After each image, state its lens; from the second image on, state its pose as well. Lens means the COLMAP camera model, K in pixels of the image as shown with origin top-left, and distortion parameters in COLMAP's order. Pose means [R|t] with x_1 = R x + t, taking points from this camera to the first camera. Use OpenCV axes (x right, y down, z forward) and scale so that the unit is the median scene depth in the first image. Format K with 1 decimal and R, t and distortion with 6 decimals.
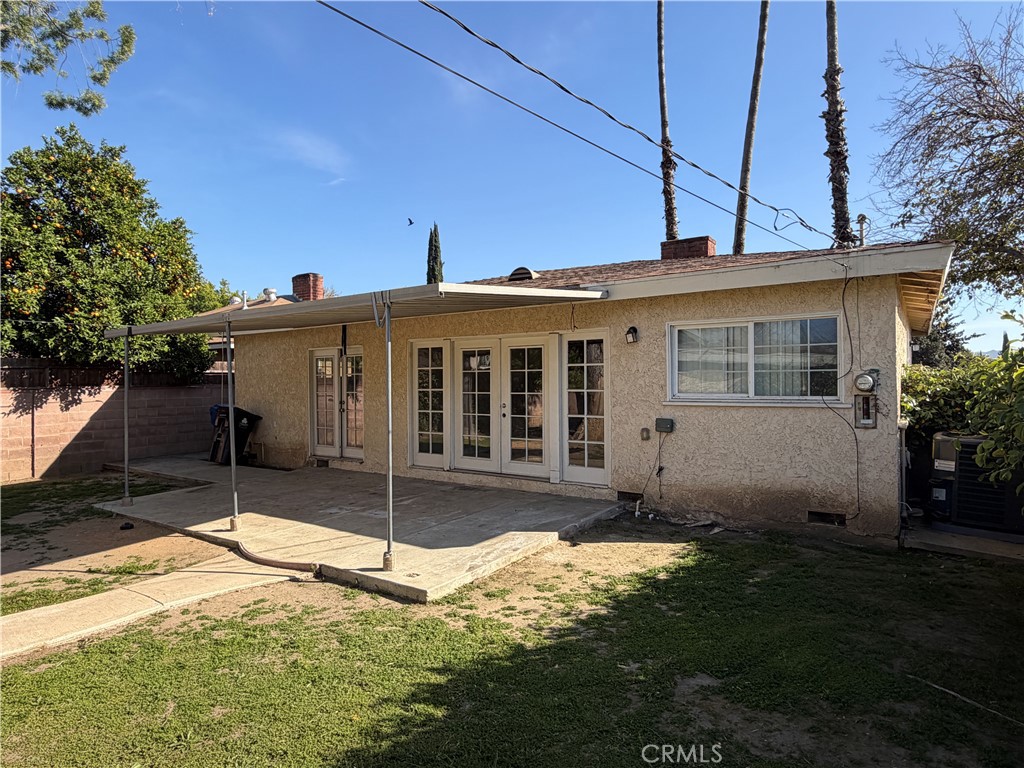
lens RADIAL K [[597.1, 0, 515.5], [0, 597.1, 385.8], [0, 0, 1]] dist [-0.007200, -0.001287]
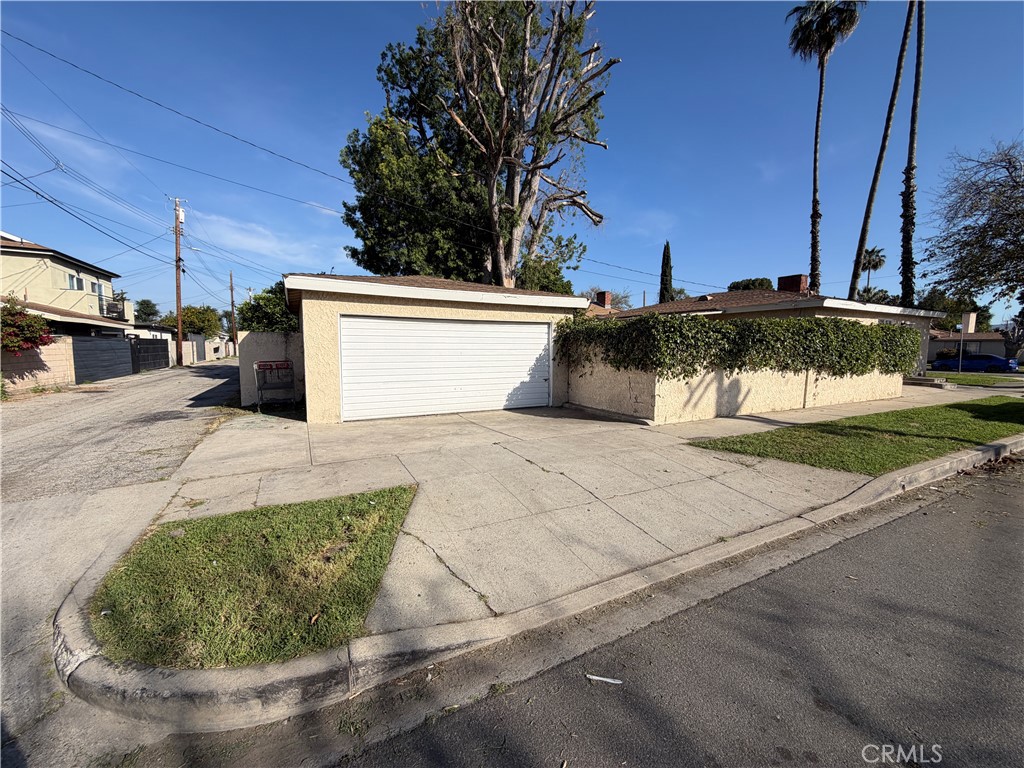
lens RADIAL K [[408.5, 0, 505.5], [0, 408.5, 382.1], [0, 0, 1]] dist [-0.002511, 0.000699]
pose [[0.878071, 0.053425, -0.475540, 0.083213], [-0.014590, 0.996275, 0.084988, 0.025164], [0.478309, -0.067687, 0.875579, -0.695654]]
